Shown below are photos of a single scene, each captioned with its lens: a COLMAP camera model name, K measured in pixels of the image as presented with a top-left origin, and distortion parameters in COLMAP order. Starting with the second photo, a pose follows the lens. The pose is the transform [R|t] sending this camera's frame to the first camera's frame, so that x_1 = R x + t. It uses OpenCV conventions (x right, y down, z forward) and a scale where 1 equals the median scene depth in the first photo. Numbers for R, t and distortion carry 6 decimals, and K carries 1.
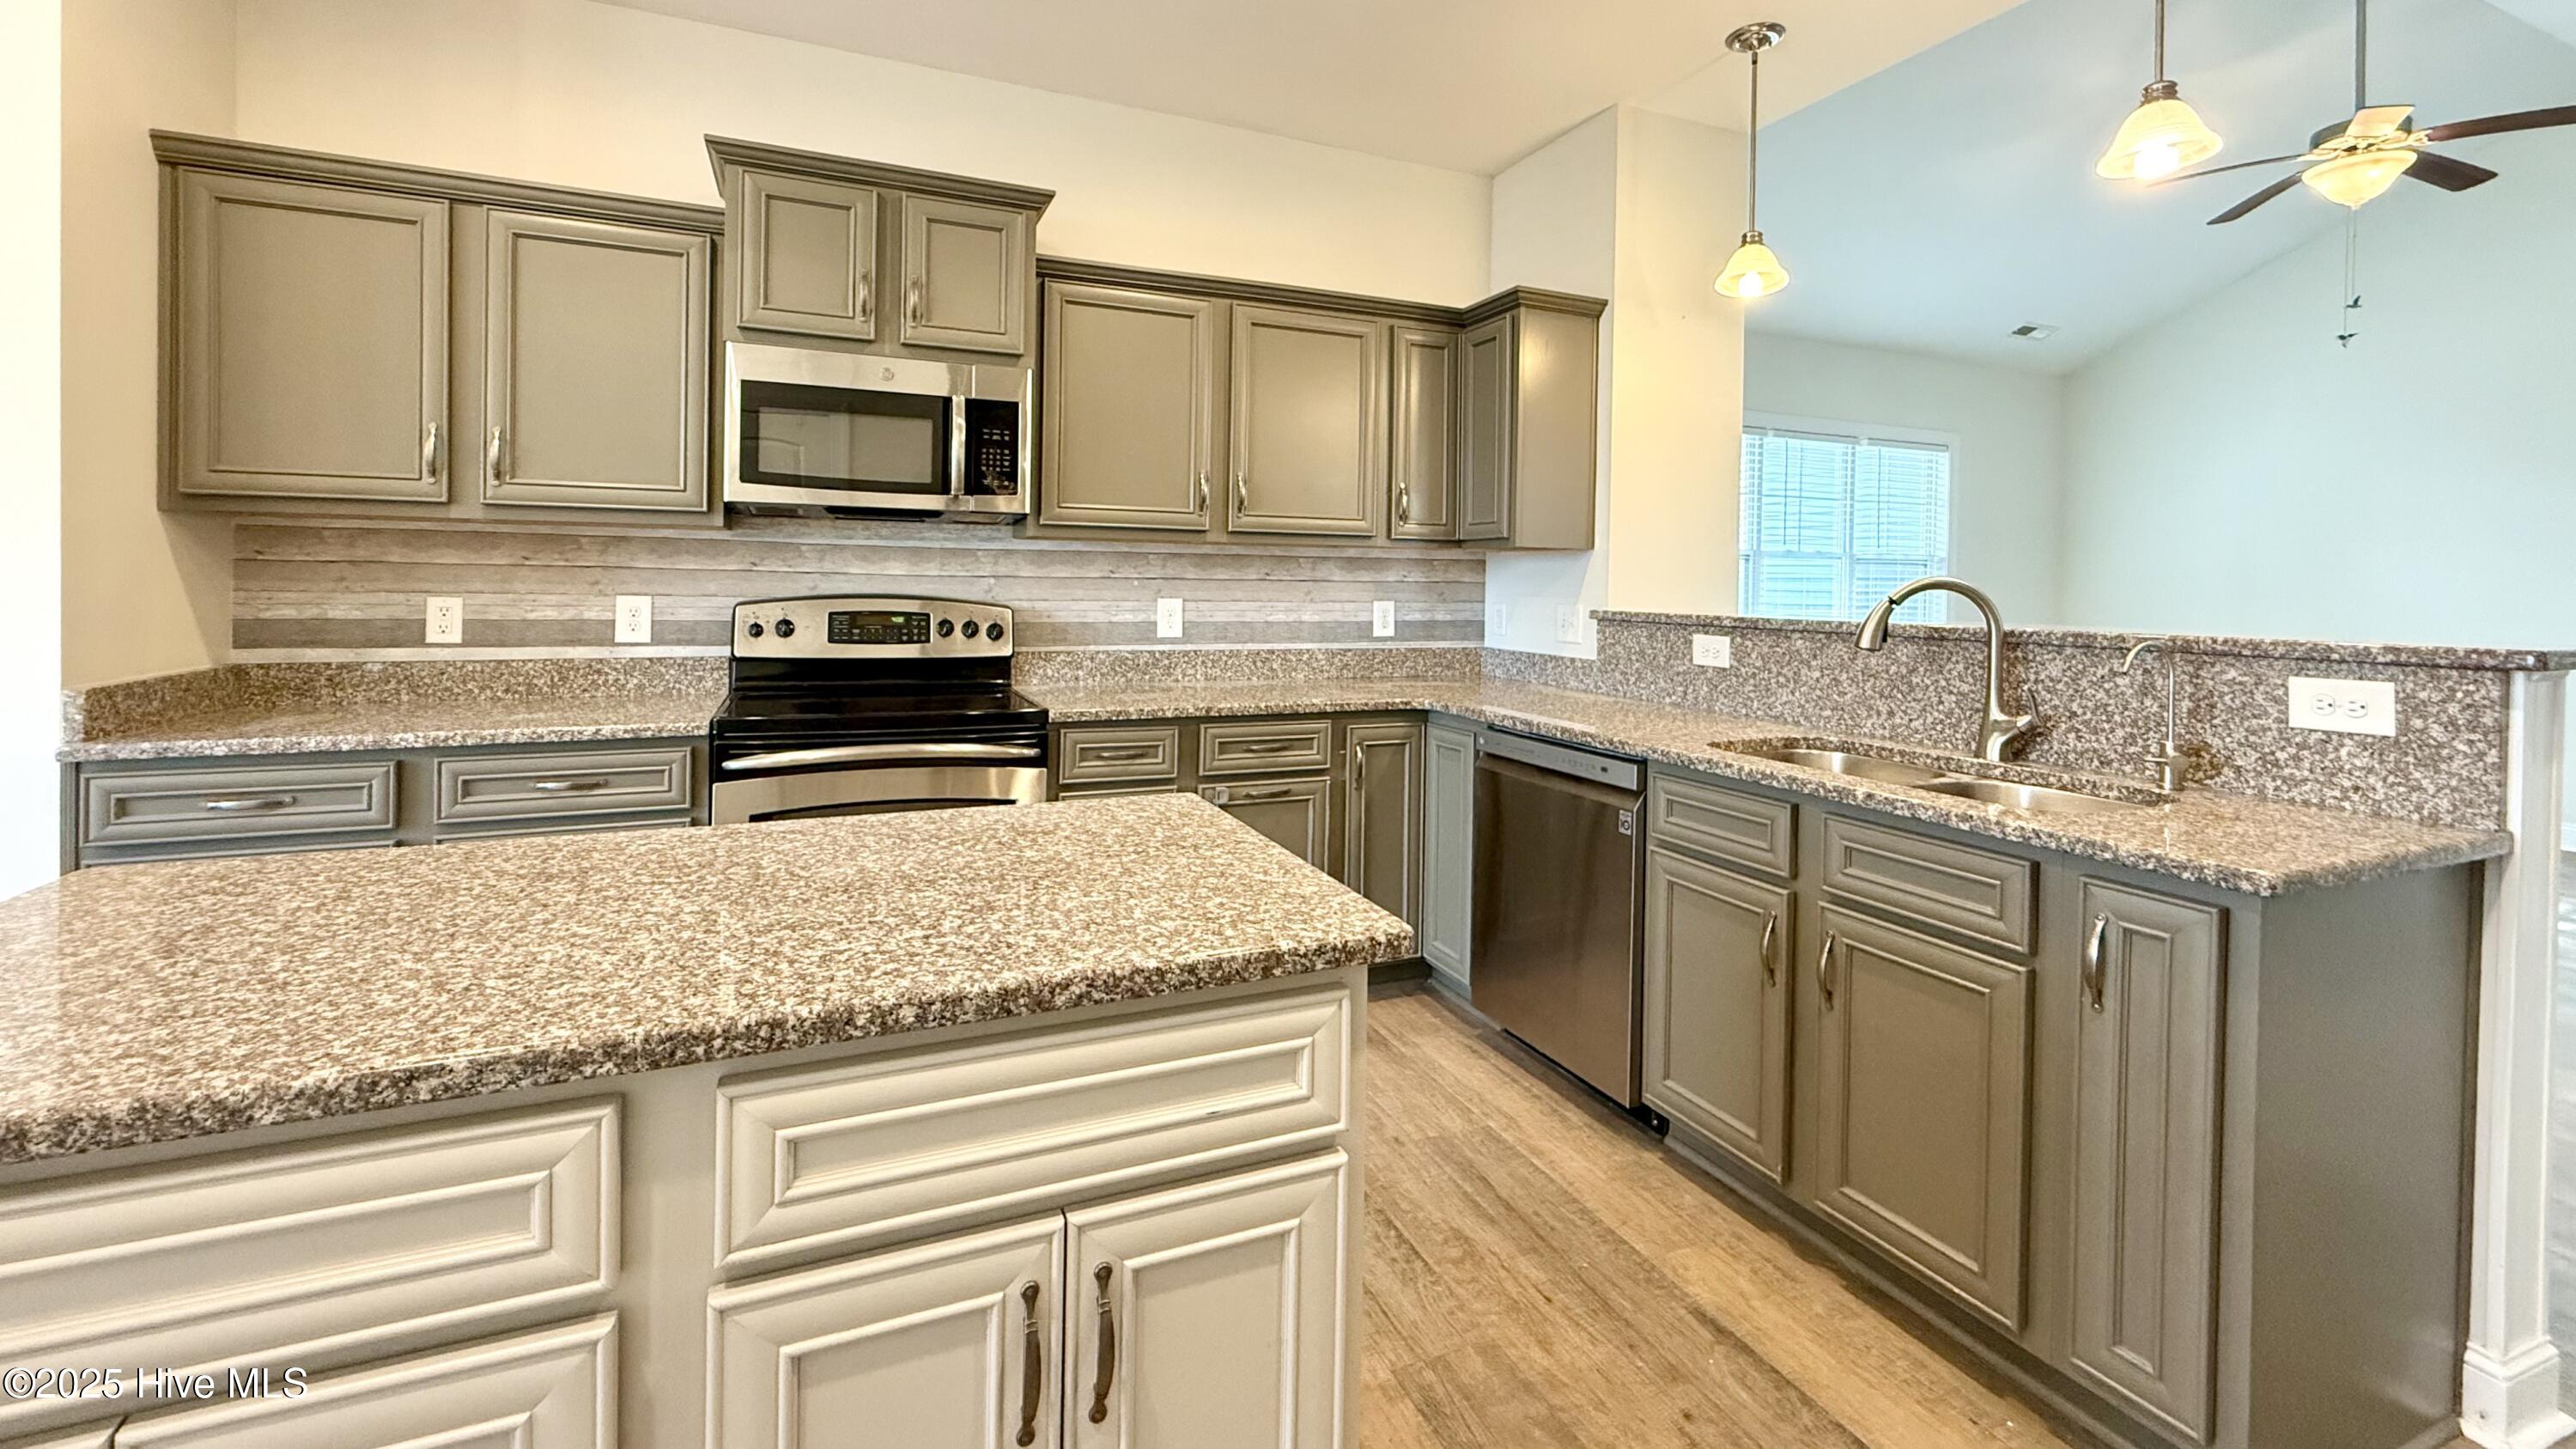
lens RADIAL K [[1033.7, 0, 1296.7], [0, 1033.7, 595.6], [0, 0, 1]] dist [0.003238, -0.000410]
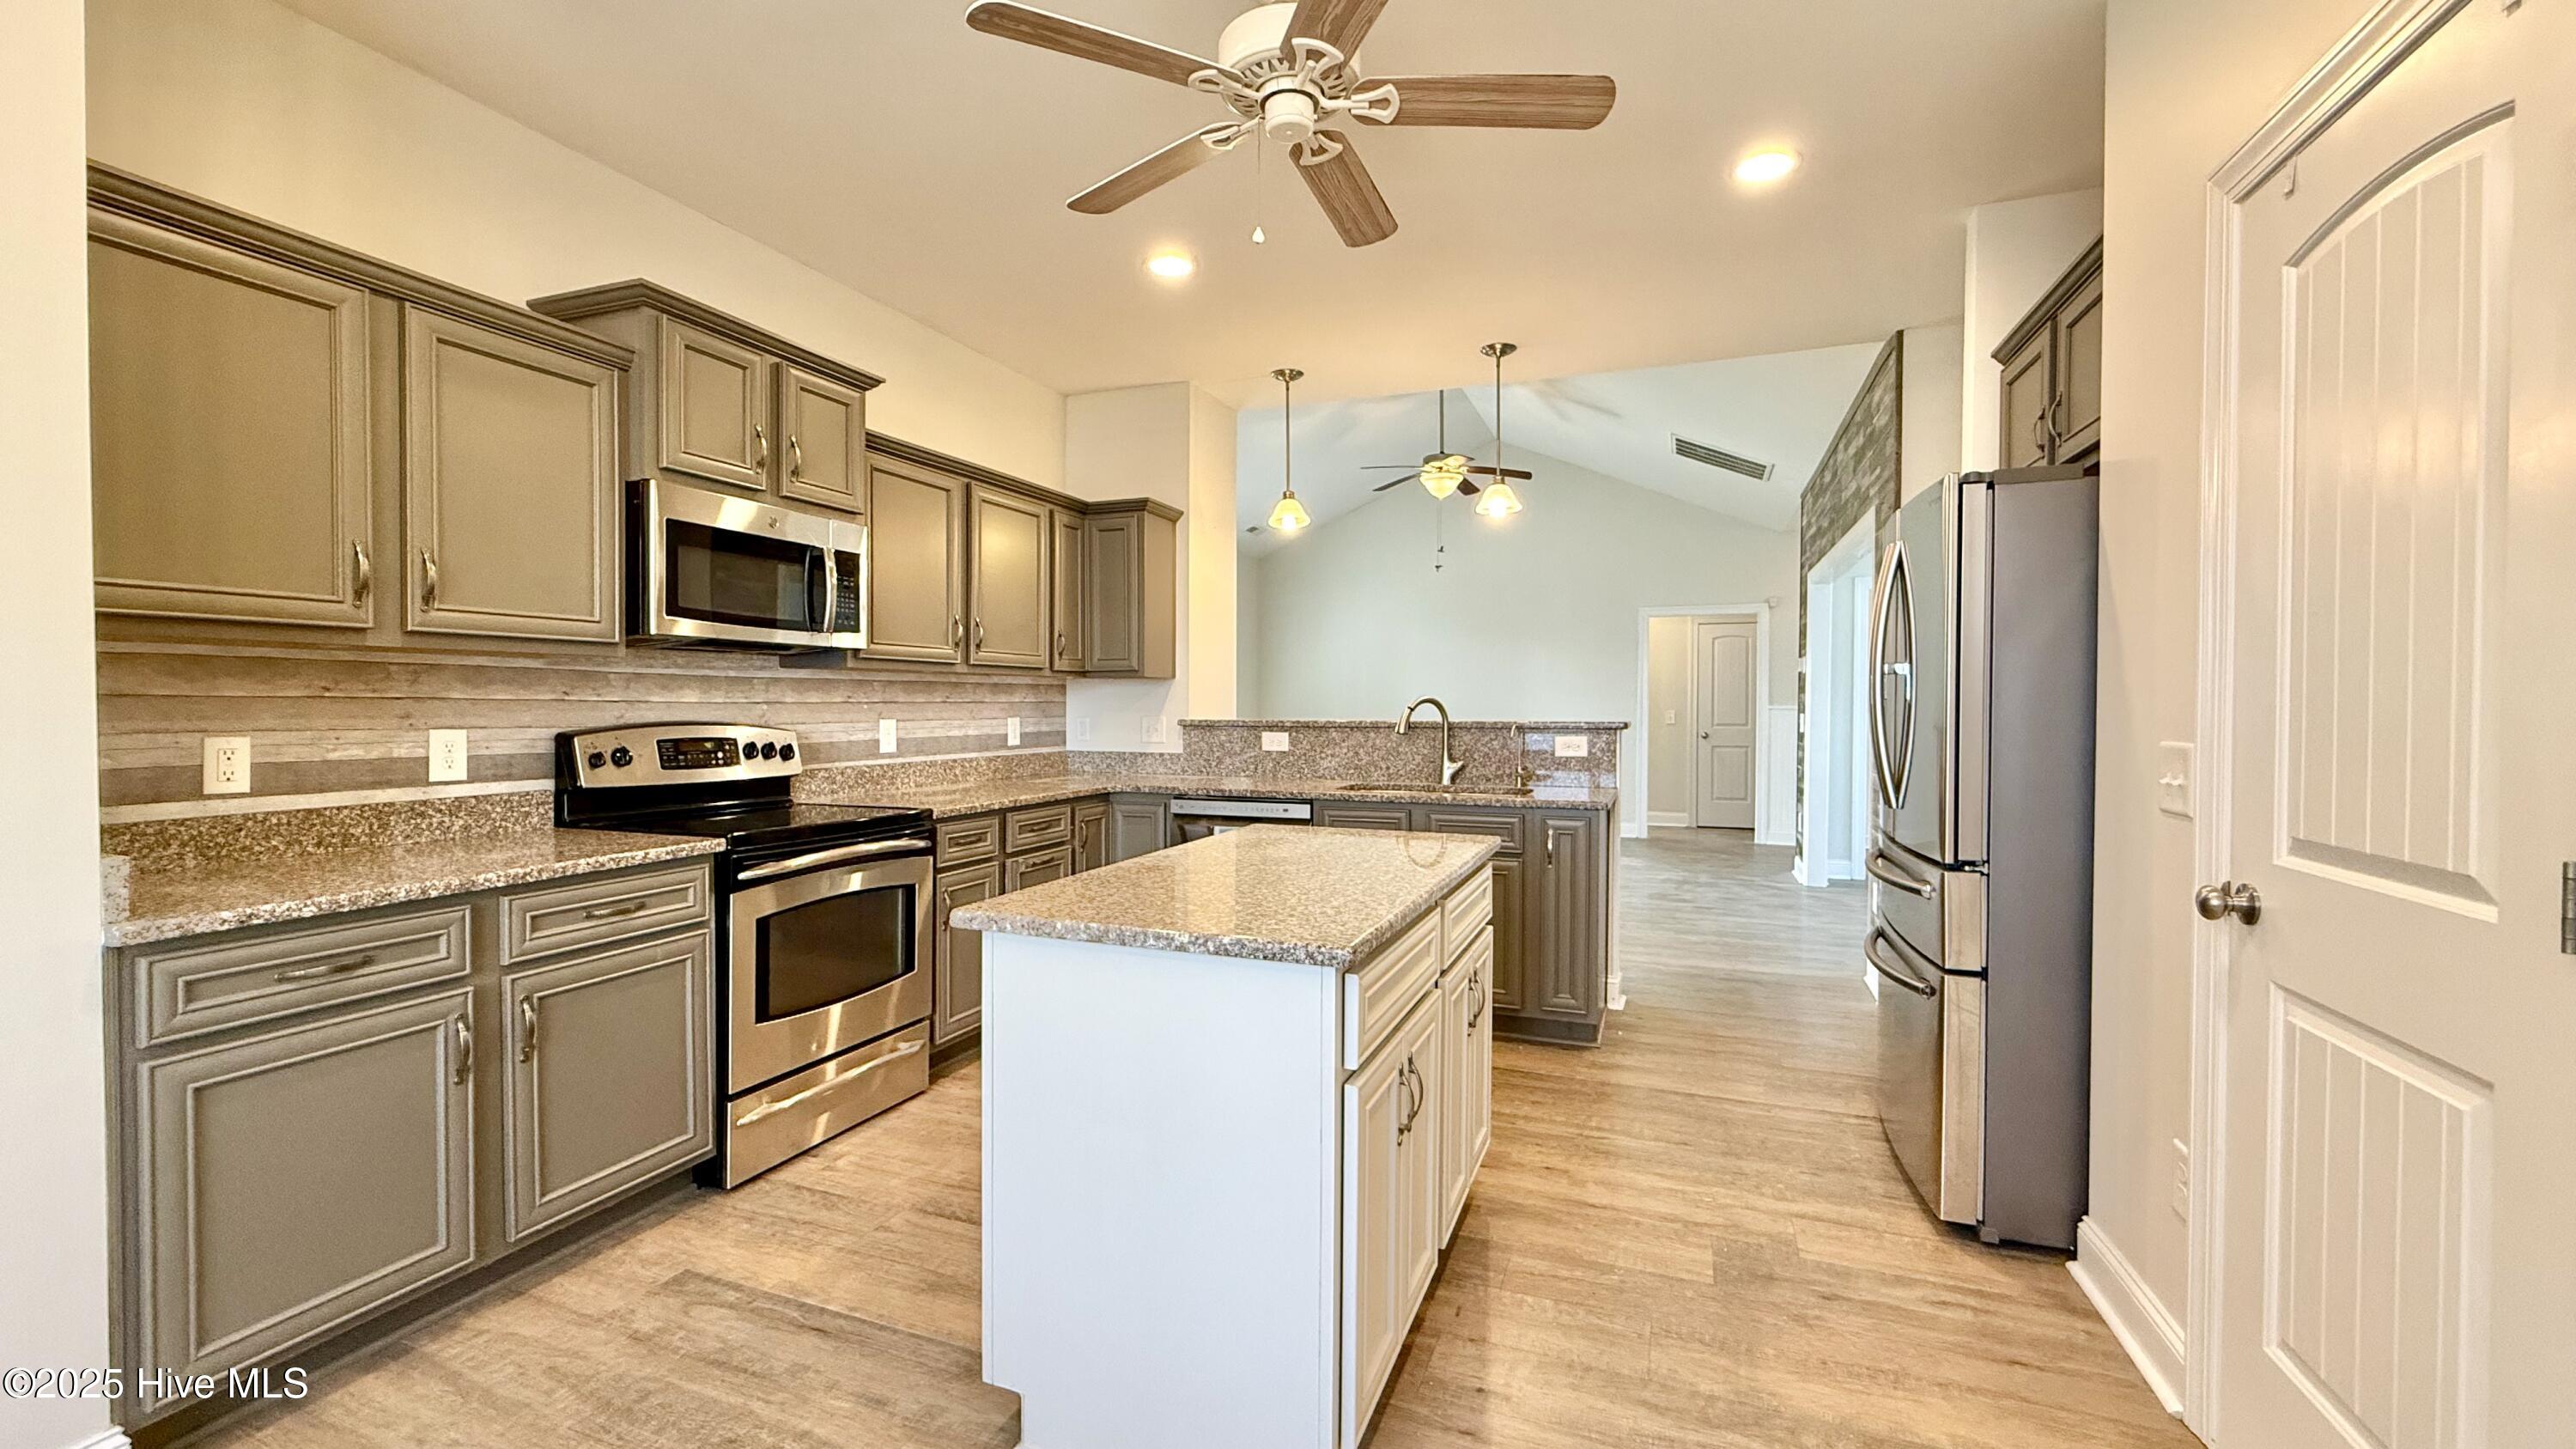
lens RADIAL K [[1033.7, 0, 1266.4], [0, 1033.7, 719.3], [0, 0, 1]] dist [0.003238, -0.000410]
pose [[0.703545, -0.025332, 0.710199, -0.778033], [0.018921, 0.999678, 0.016913, -0.010455], [-0.710399, 0.001538, 0.703797, -0.152394]]
